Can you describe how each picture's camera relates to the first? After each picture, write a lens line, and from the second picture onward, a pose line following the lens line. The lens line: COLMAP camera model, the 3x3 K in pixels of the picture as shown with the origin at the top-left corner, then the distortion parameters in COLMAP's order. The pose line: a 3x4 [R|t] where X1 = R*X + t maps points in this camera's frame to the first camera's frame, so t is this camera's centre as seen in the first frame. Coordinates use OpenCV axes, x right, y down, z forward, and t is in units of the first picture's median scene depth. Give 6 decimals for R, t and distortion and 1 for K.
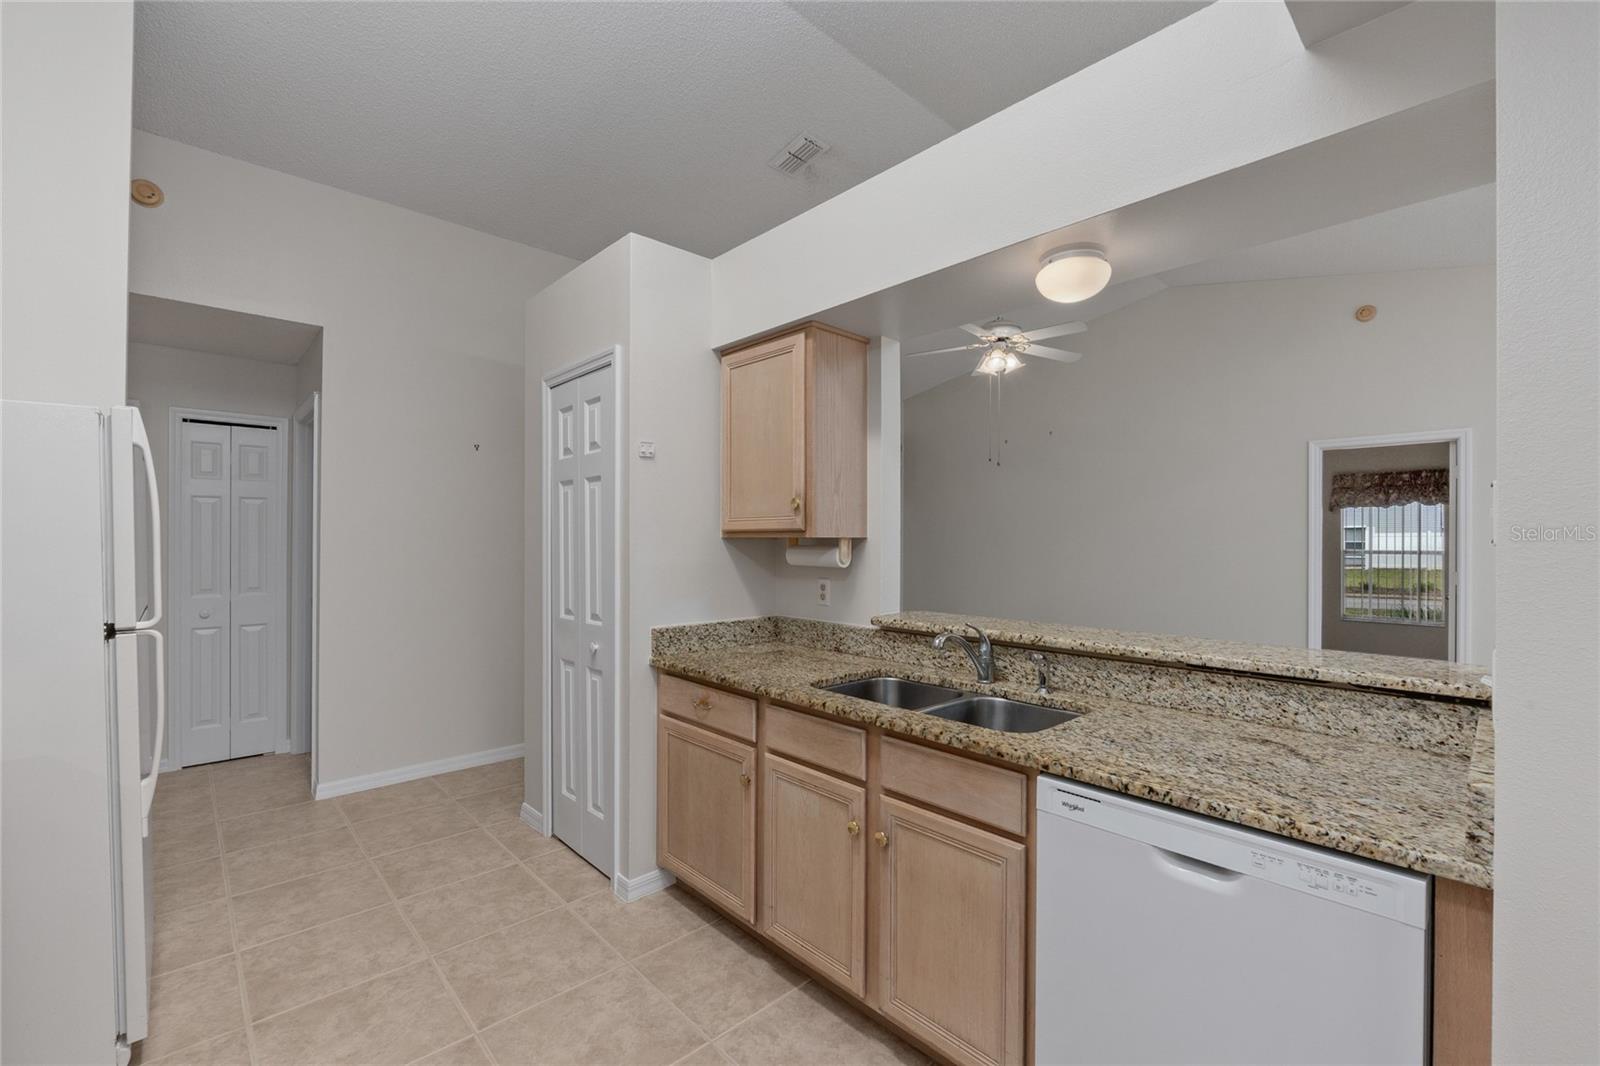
lens RADIAL K [[673.1, 0, 795.6], [0, 673.1, 538.4], [0, 0, 1]] dist [-0.009997, 0.000802]
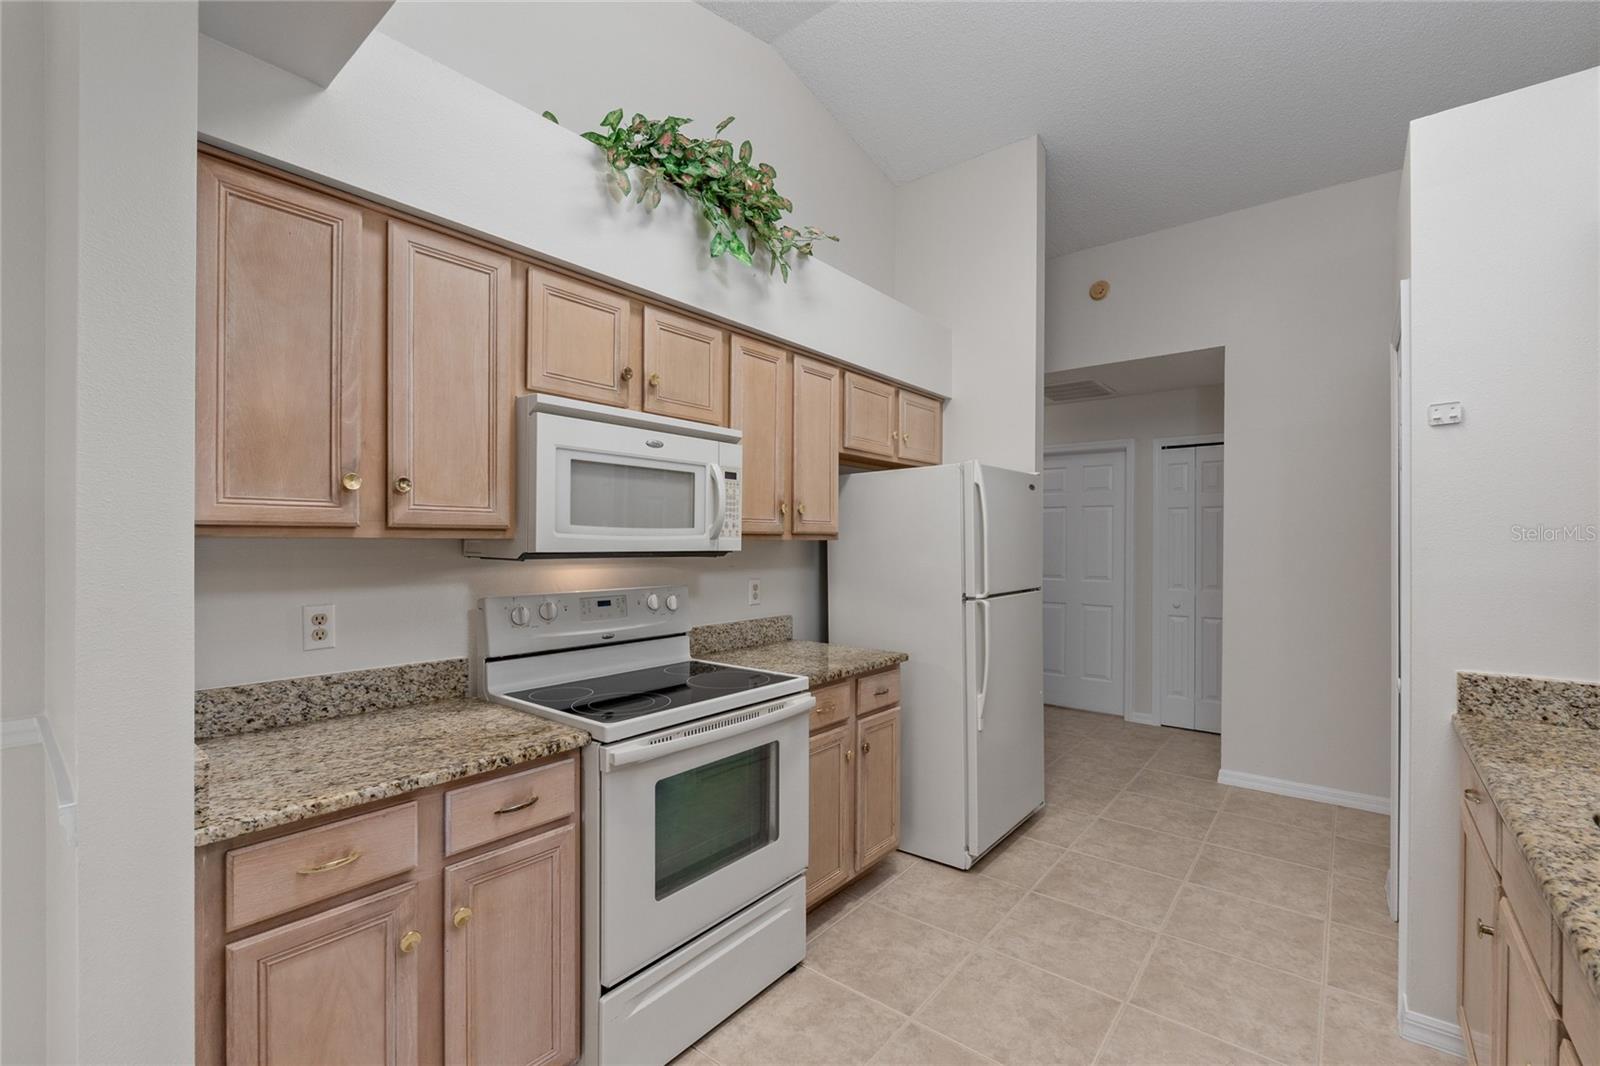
lens RADIAL K [[673.1, 0, 802.7], [0, 673.1, 541.2], [0, 0, 1]] dist [-0.009997, 0.000802]
pose [[0.144544, -0.002623, -0.989495, 0.370353], [0.000197, 0.999997, -0.002622, 0.002064], [0.989498, 0.000184, 0.144544, 0.240627]]
